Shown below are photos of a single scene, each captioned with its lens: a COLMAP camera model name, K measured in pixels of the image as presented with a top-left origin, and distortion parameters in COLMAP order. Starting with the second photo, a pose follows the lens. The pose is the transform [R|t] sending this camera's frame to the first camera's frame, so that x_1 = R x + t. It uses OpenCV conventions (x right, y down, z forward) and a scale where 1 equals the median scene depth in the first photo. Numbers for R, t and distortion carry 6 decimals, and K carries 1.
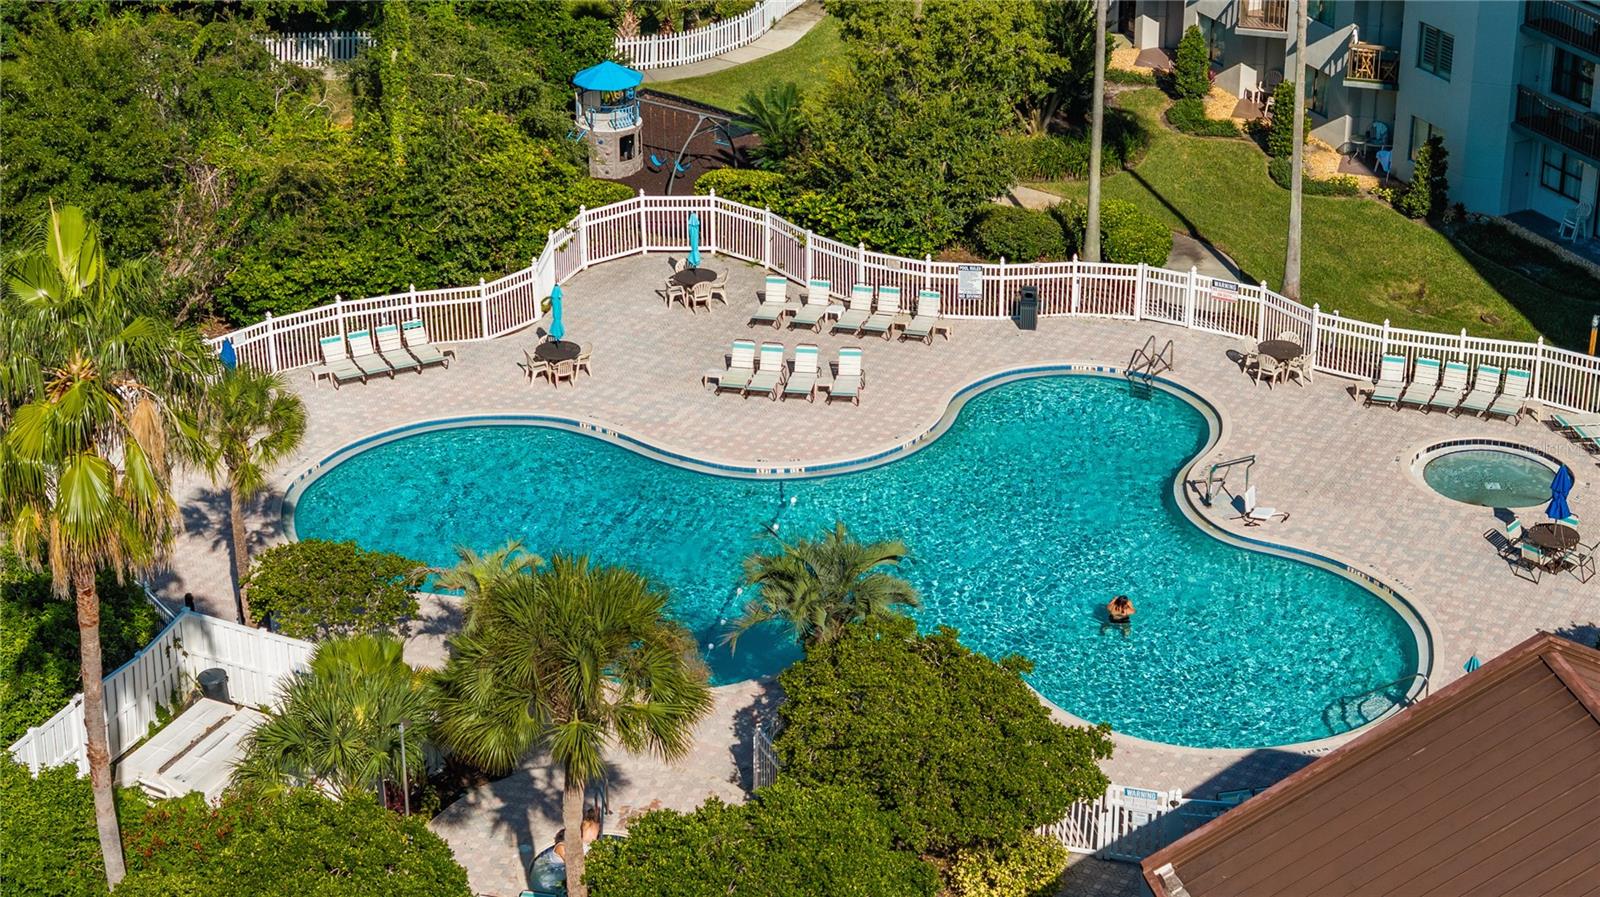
lens RADIAL K [[3214.1, 0, 803.6], [0, 3214.1, 446.3], [0, 0, 1]] dist [-0.048302, 0.000000]
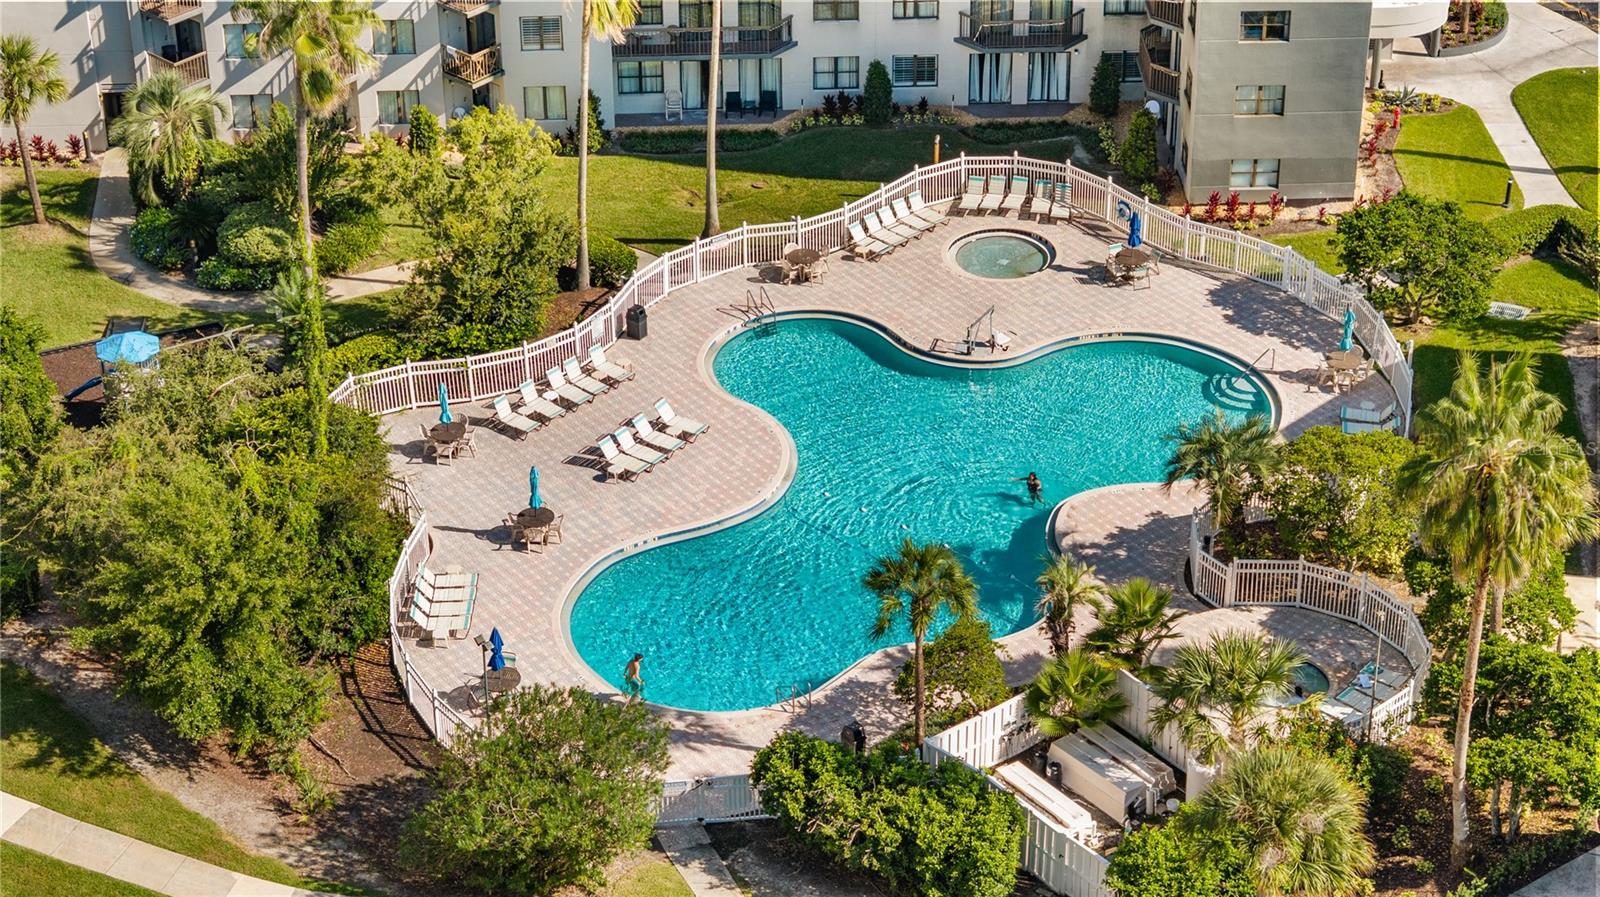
lens RADIAL K [[3214.1, 0, 803.0], [0, 3214.1, 450.6], [0, 0, 1]] dist [-0.048302, 0.000000]
pose [[0.439835, -0.478925, 0.759721, -0.934893], [0.397100, 0.862464, 0.313795, -0.389793], [-0.805516, 0.163667, 0.569523, 0.232345]]
